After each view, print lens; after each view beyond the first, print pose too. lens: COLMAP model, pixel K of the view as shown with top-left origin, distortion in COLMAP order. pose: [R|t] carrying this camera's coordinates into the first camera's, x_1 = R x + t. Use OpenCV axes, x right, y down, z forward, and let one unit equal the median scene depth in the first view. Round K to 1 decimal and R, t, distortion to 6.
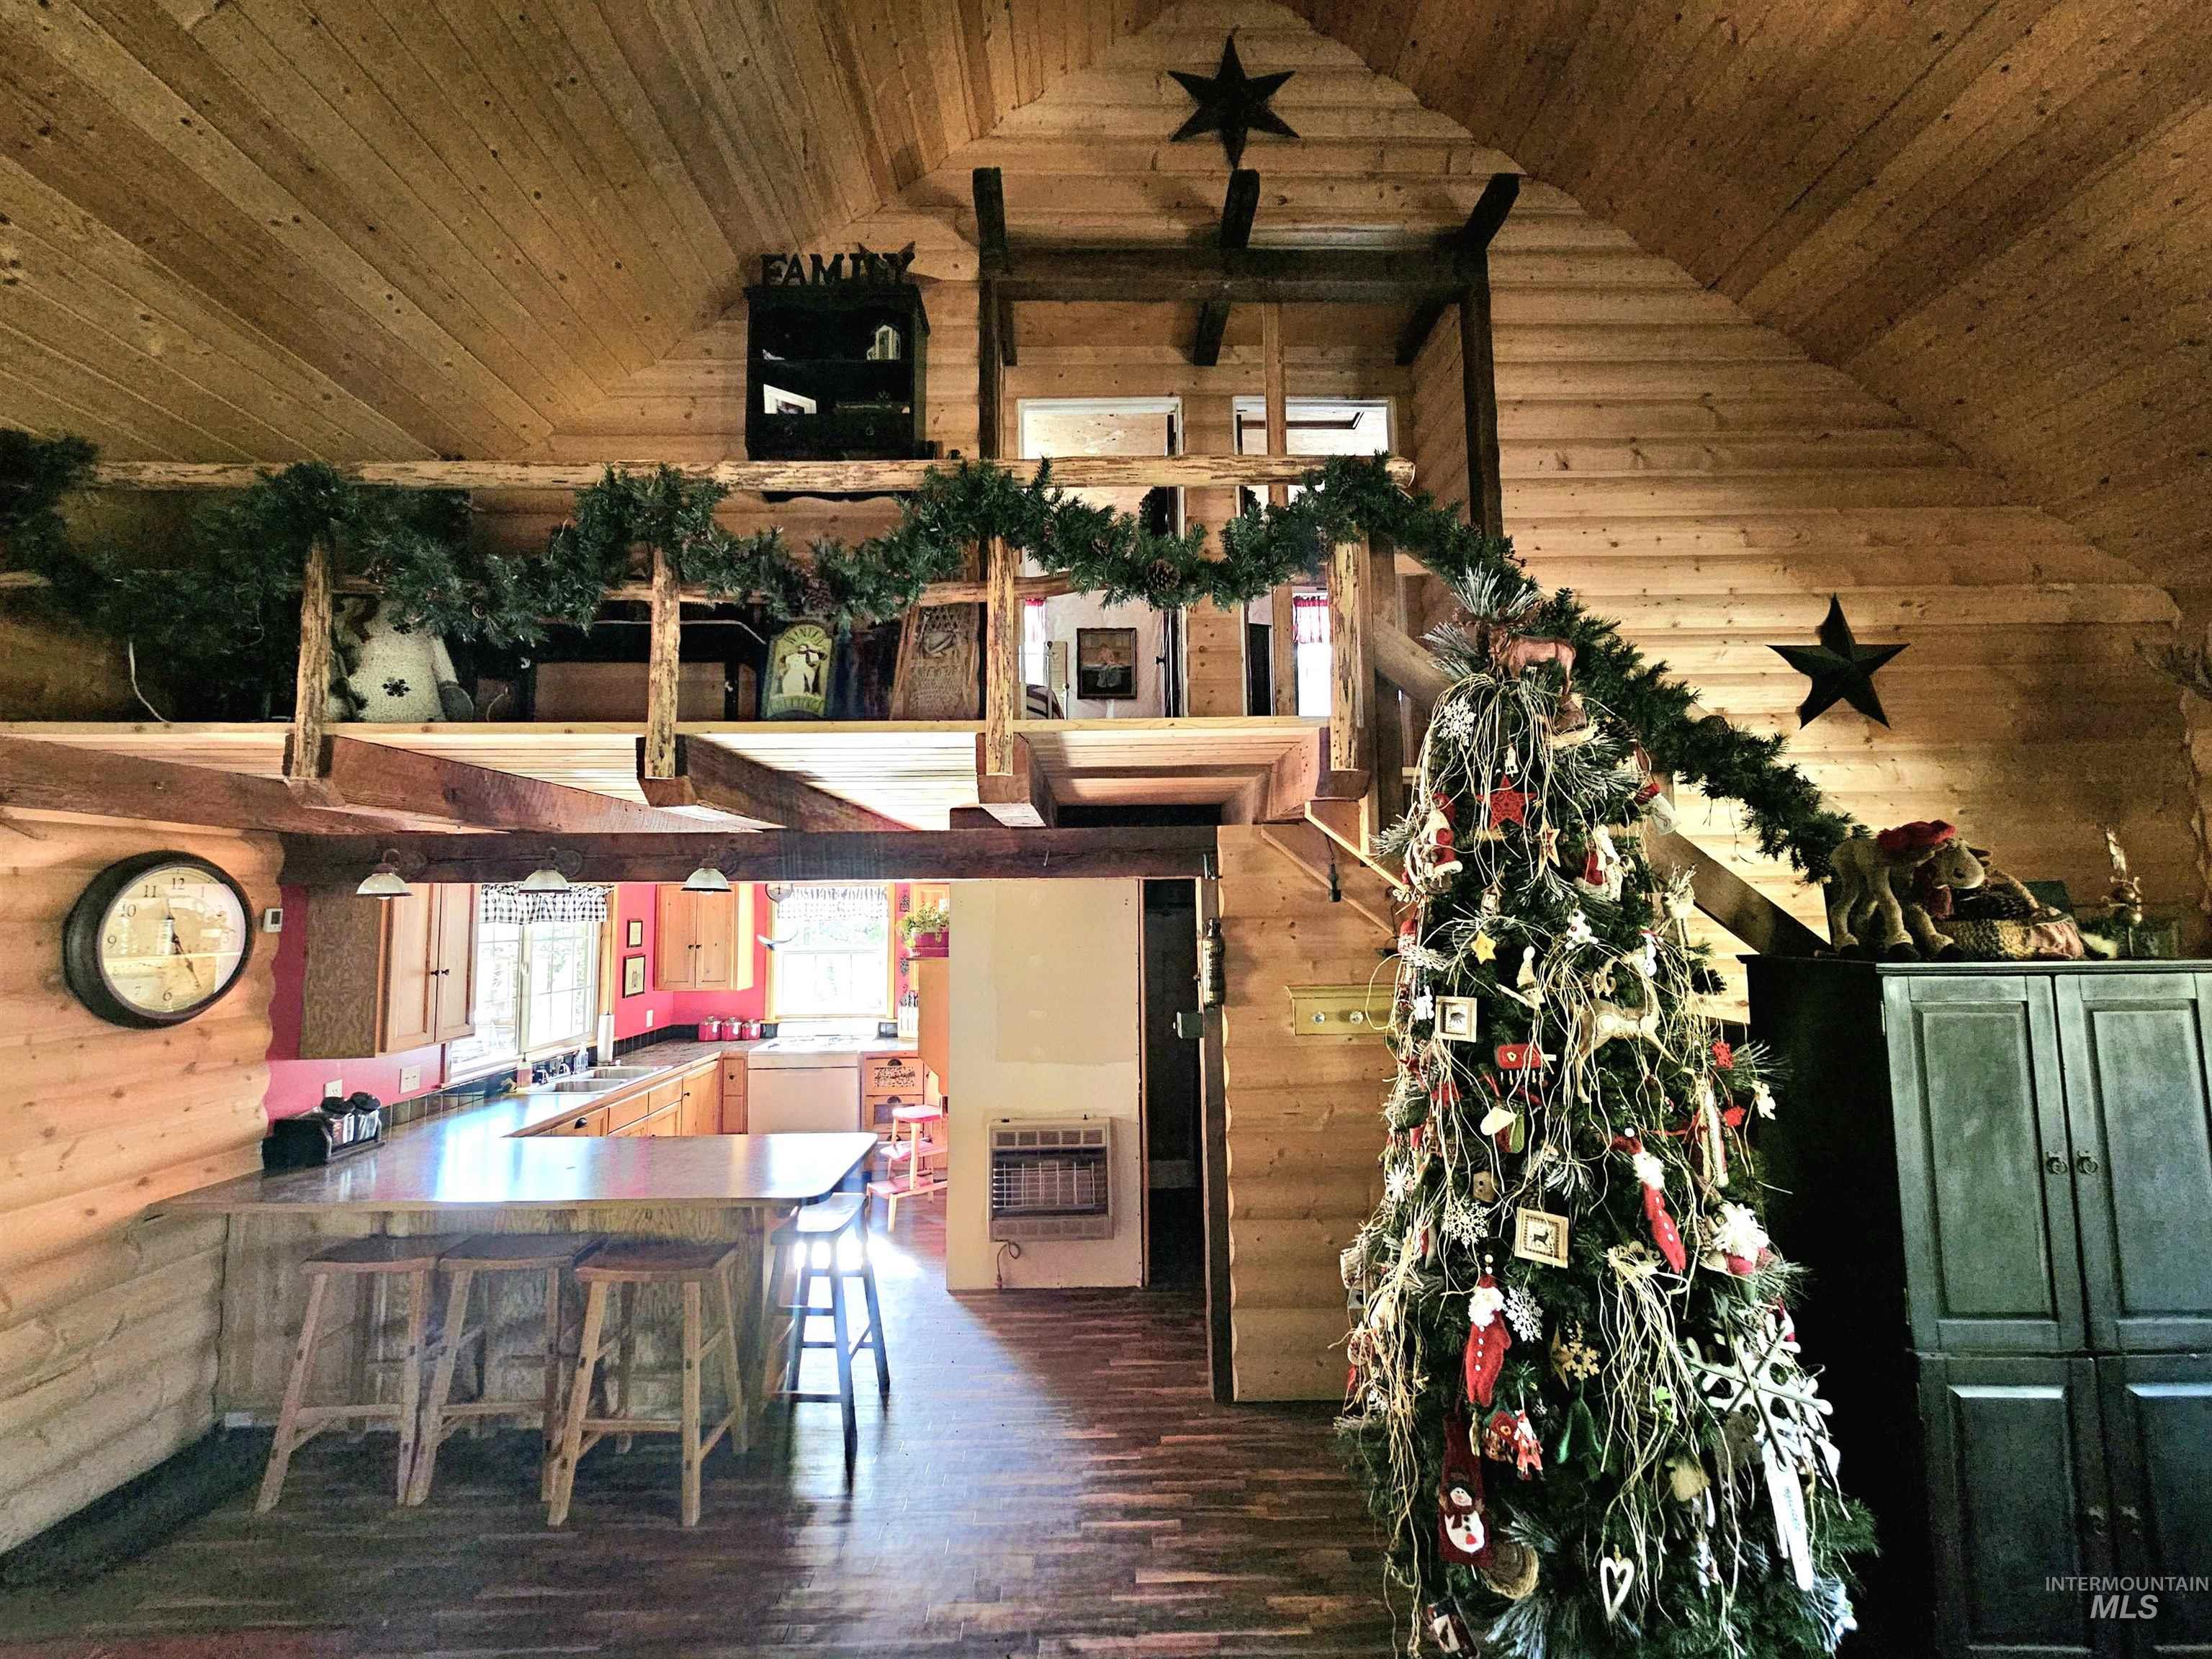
lens RADIAL K [[900.3, 0, 1099.6], [0, 900.3, 829.2], [0, 0, 1]] dist [-0.002988, 0.000238]
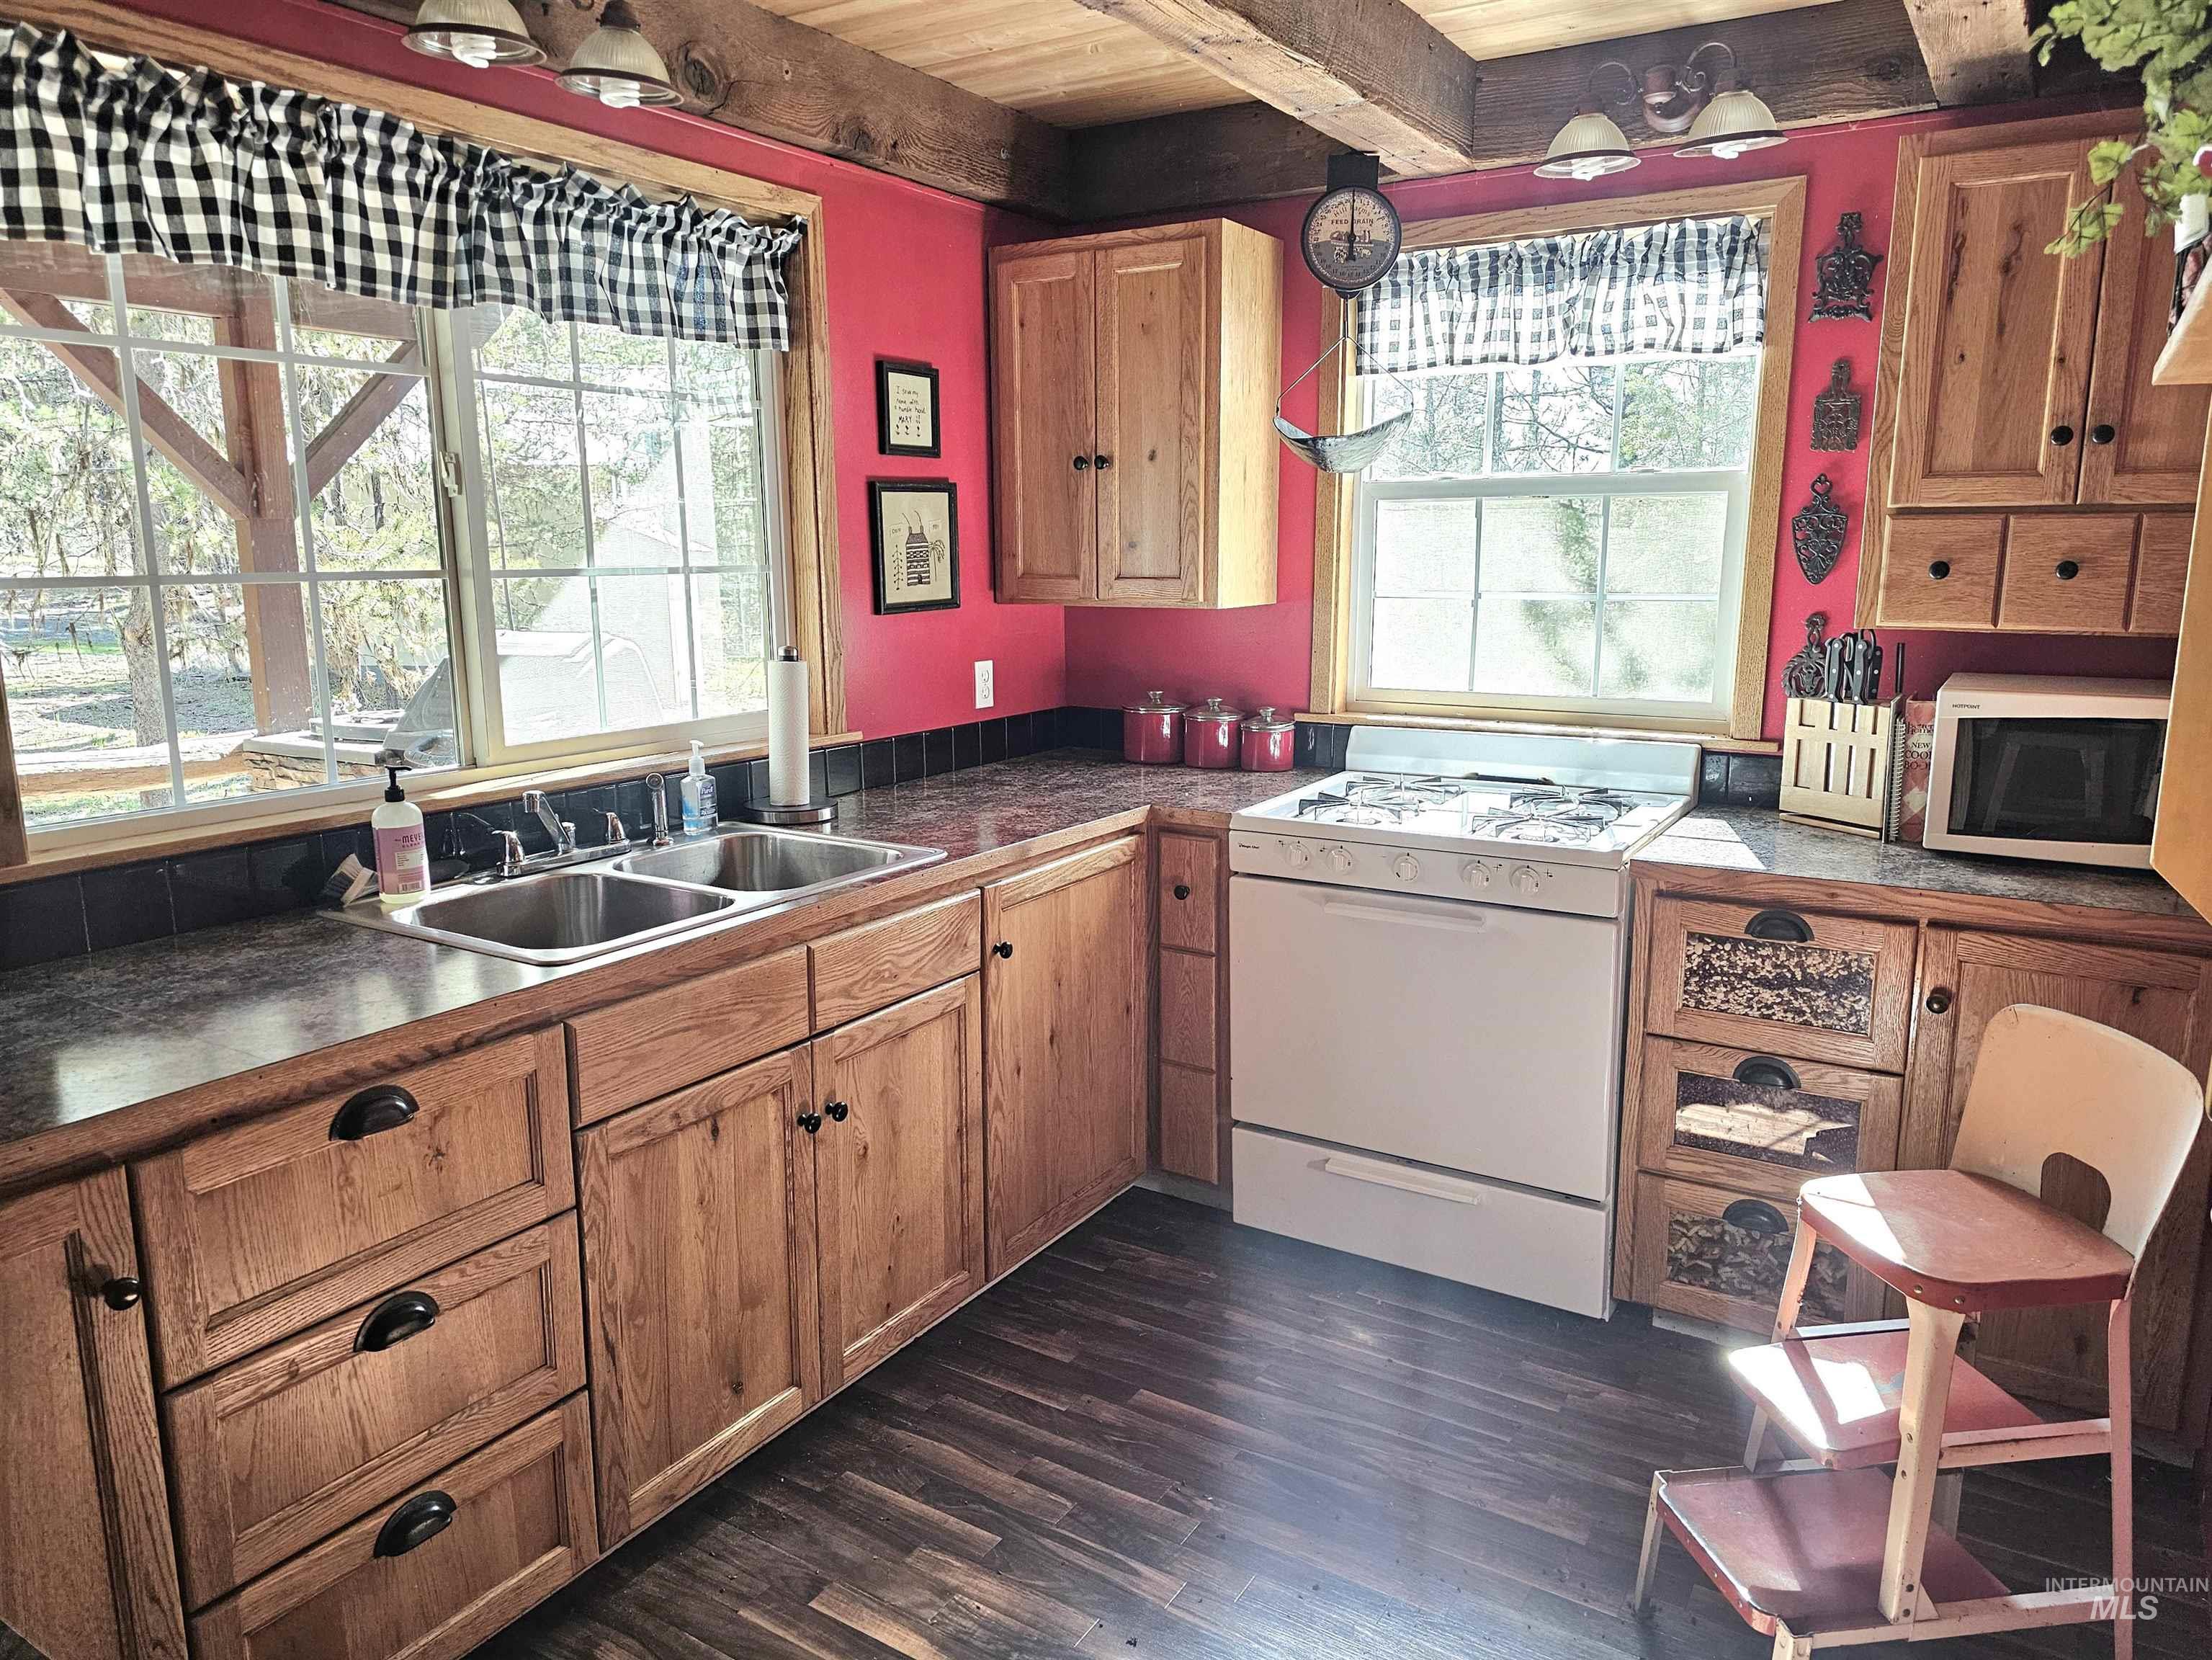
lens RADIAL K [[1477.6, 0, 1106.0], [0, 1477.6, 830.0], [0, 0, 1]] dist [-0.008847, -0.004380]
pose [[0.841590, 0.110864, -0.528616, -0.297047], [0.040321, 0.963081, 0.266175, 0.211488], [0.538610, -0.245325, 0.806049, 1.016136]]
